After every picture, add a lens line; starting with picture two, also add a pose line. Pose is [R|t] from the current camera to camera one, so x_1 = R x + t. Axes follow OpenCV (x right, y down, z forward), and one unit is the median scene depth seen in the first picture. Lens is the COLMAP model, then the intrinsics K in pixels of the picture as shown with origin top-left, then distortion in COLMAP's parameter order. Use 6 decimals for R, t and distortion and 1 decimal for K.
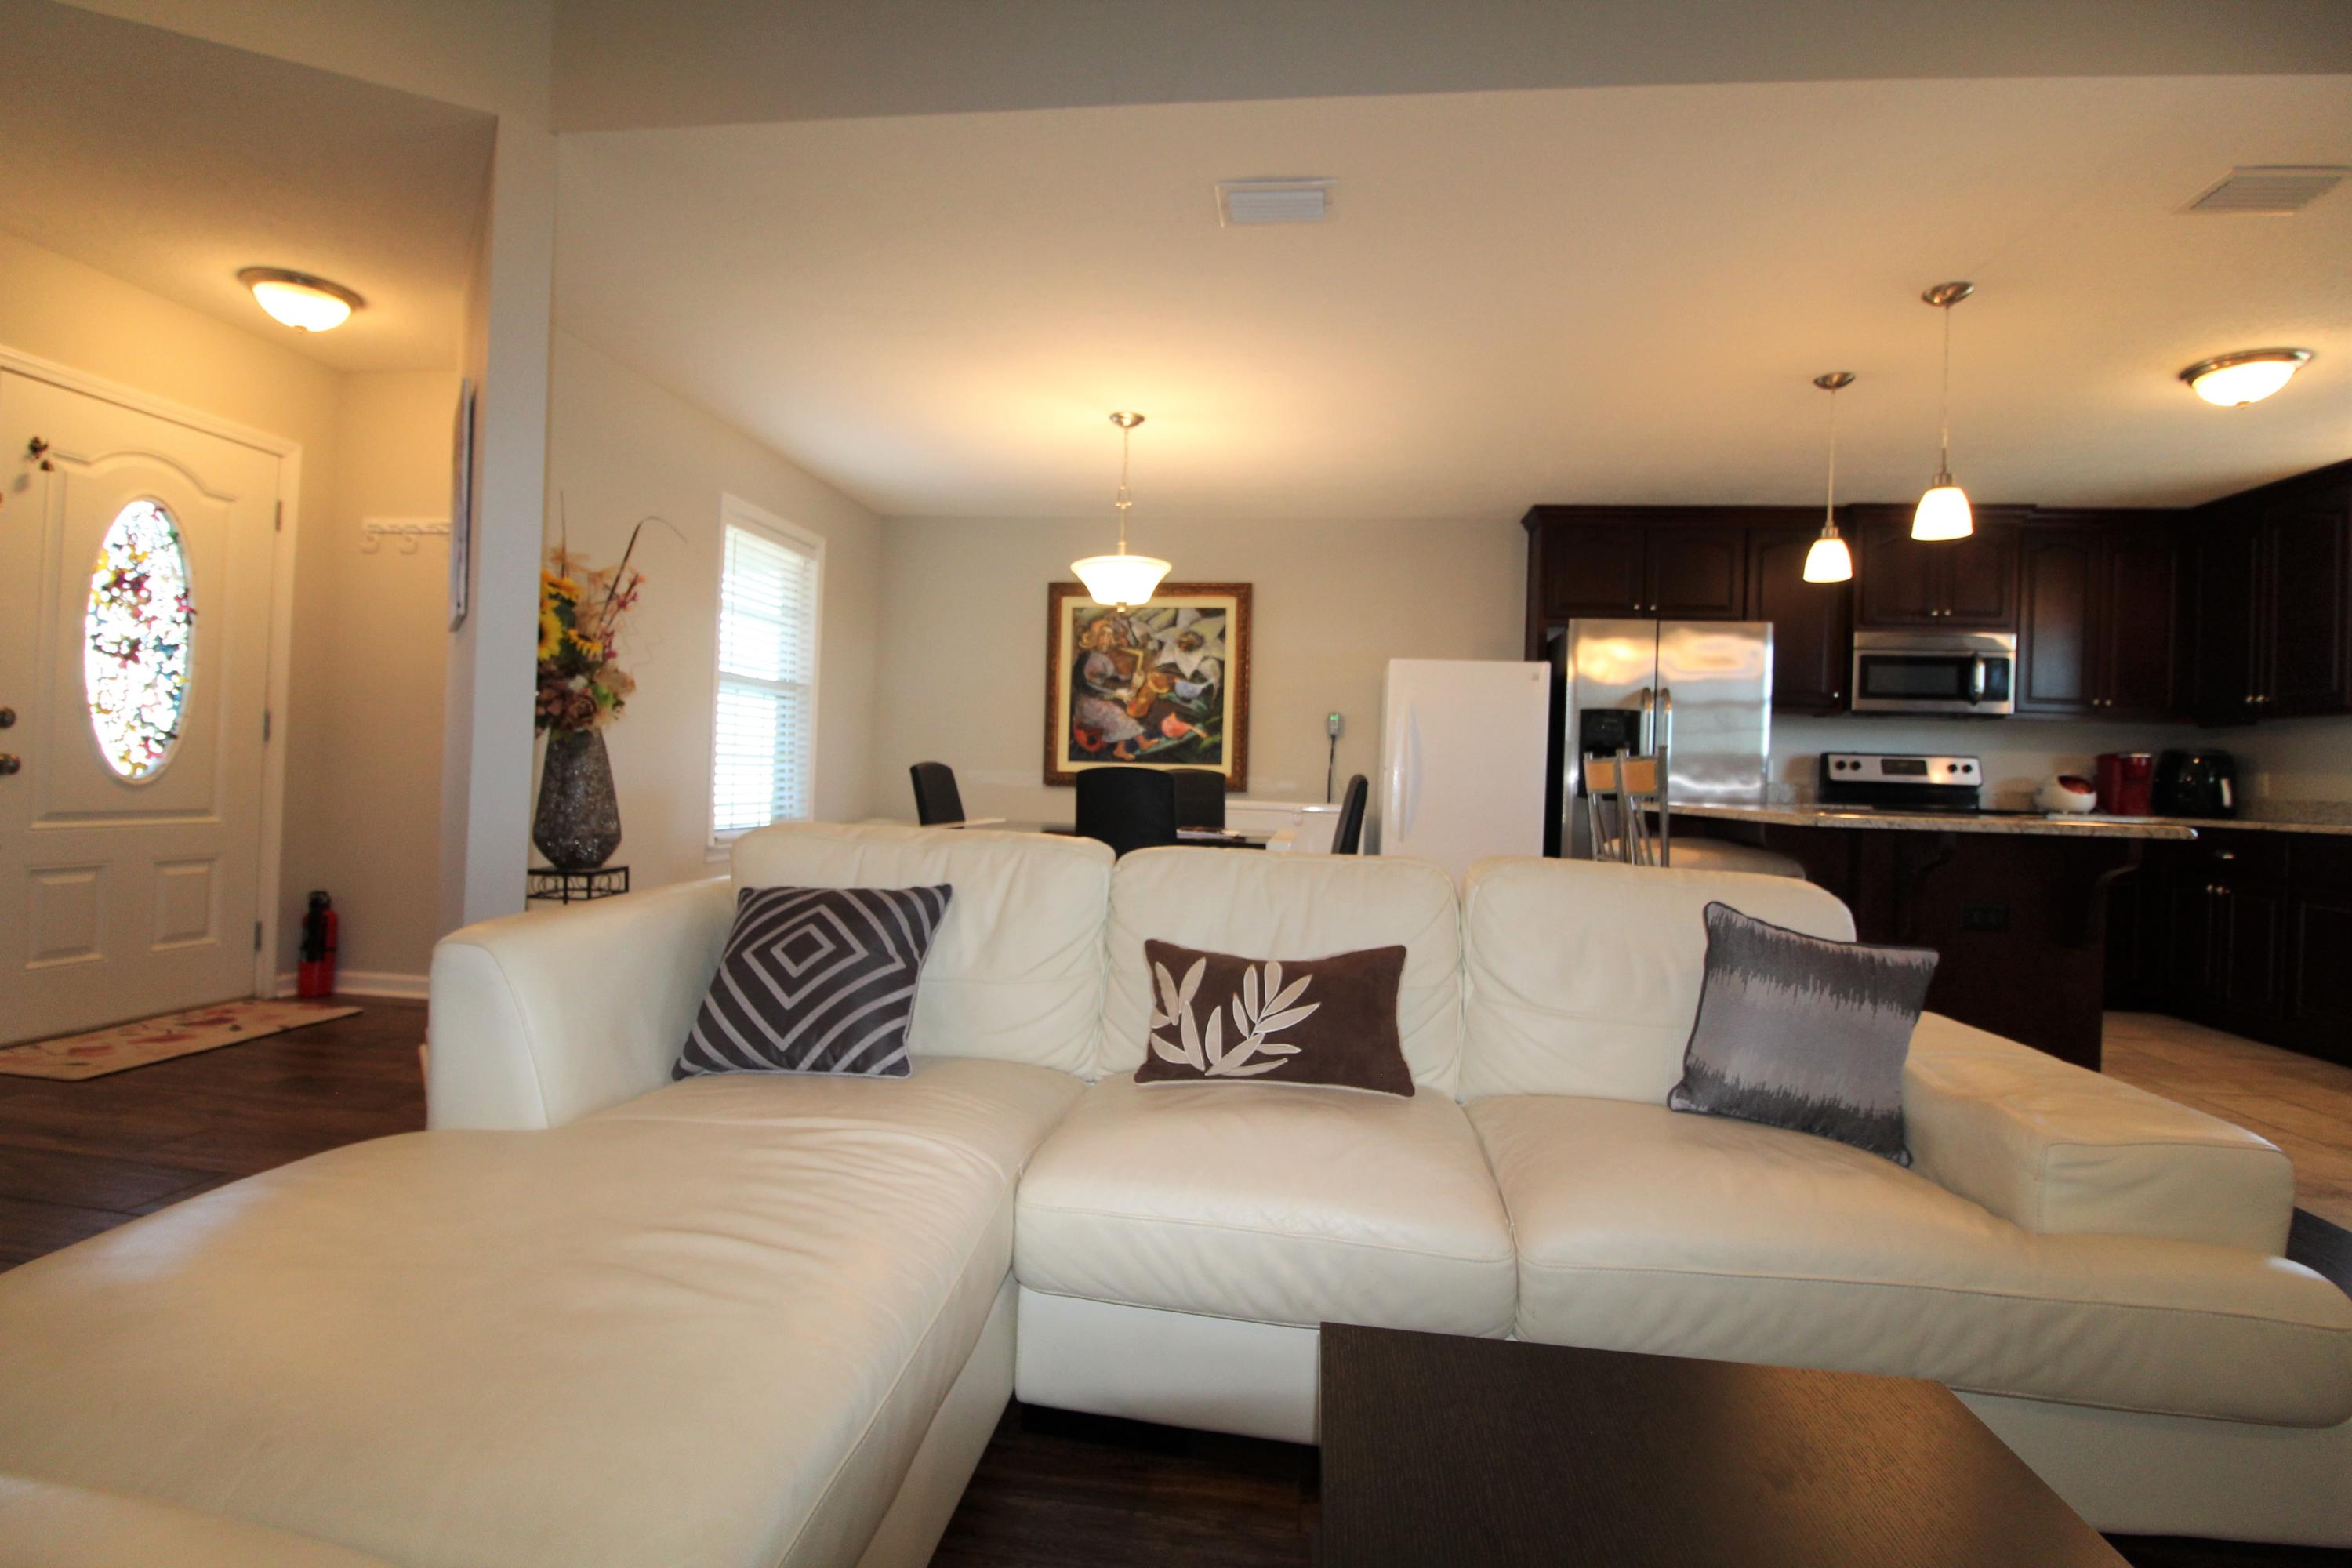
lens RADIAL K [[1085.1, 0, 1167.4], [0, 1085.1, 772.5], [0, 0, 1]] dist [-0.007911, -0.009672]
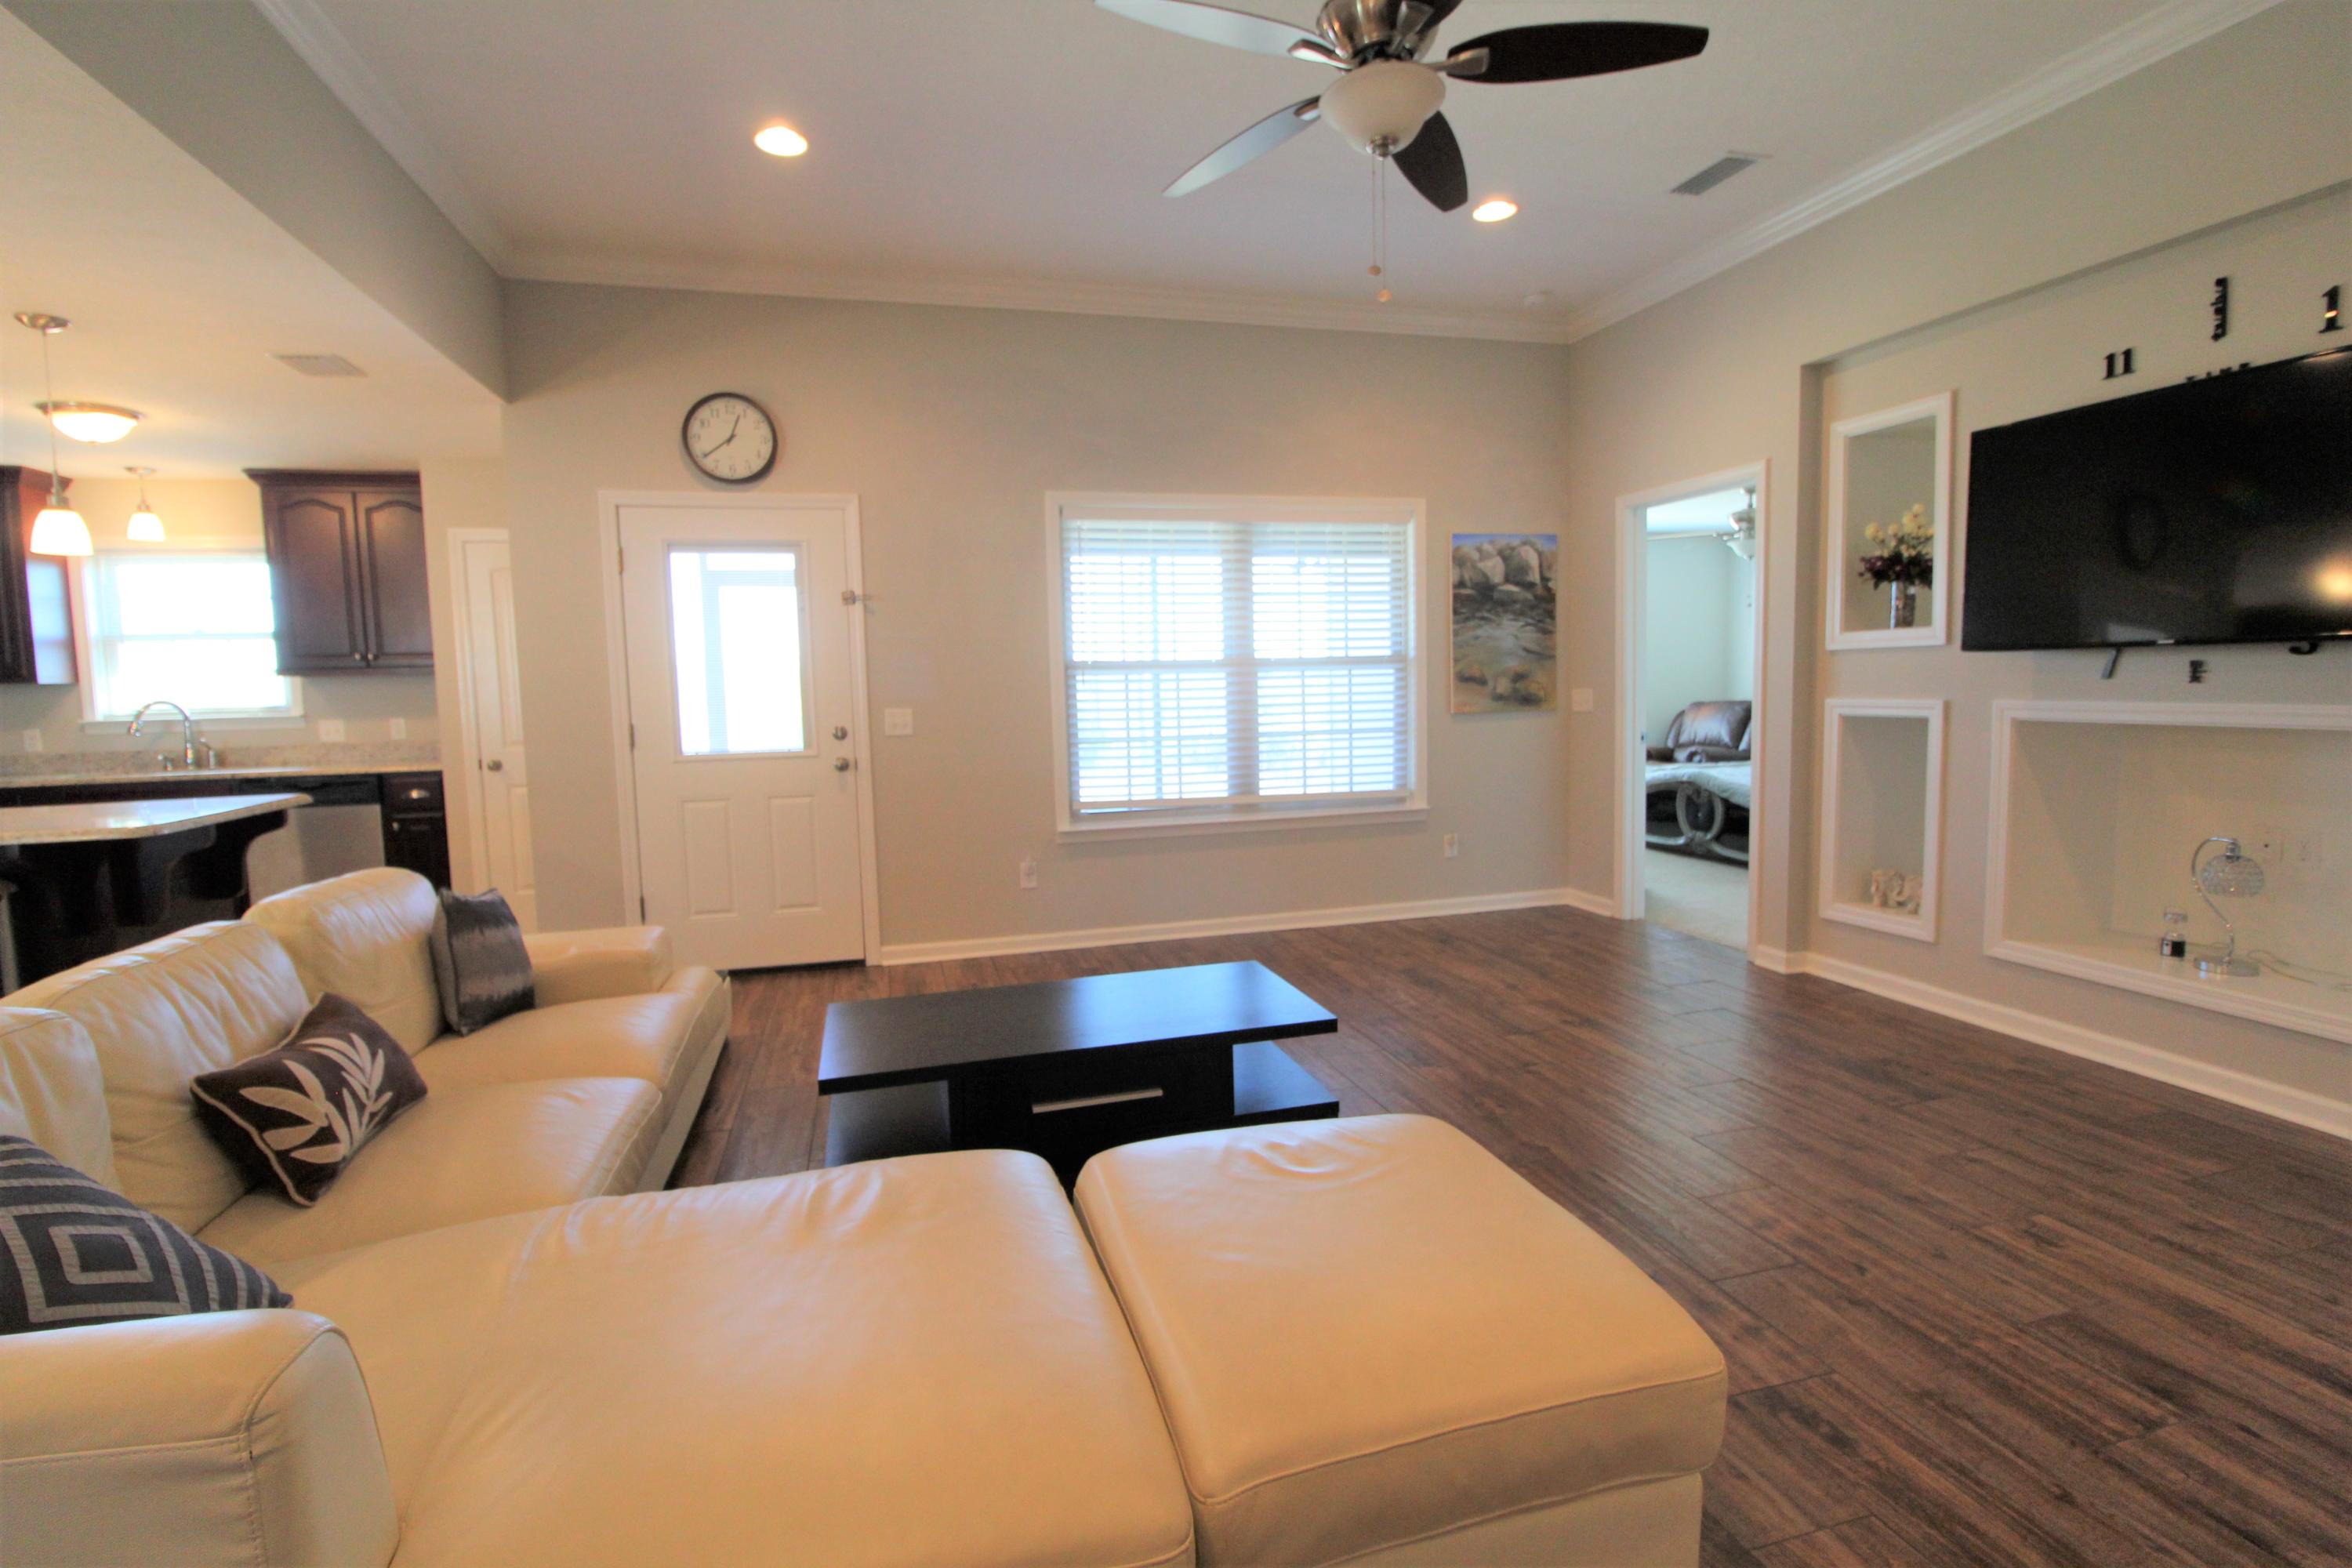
lens RADIAL K [[1085.1, 0, 1178.2], [0, 1085.1, 768.3], [0, 0, 1]] dist [-0.007911, -0.009672]
pose [[-0.407397, -0.101512, 0.907592, -0.359086], [0.010239, 0.993233, 0.115687, -0.059086], [-0.913194, 0.056423, -0.403601, 0.211572]]
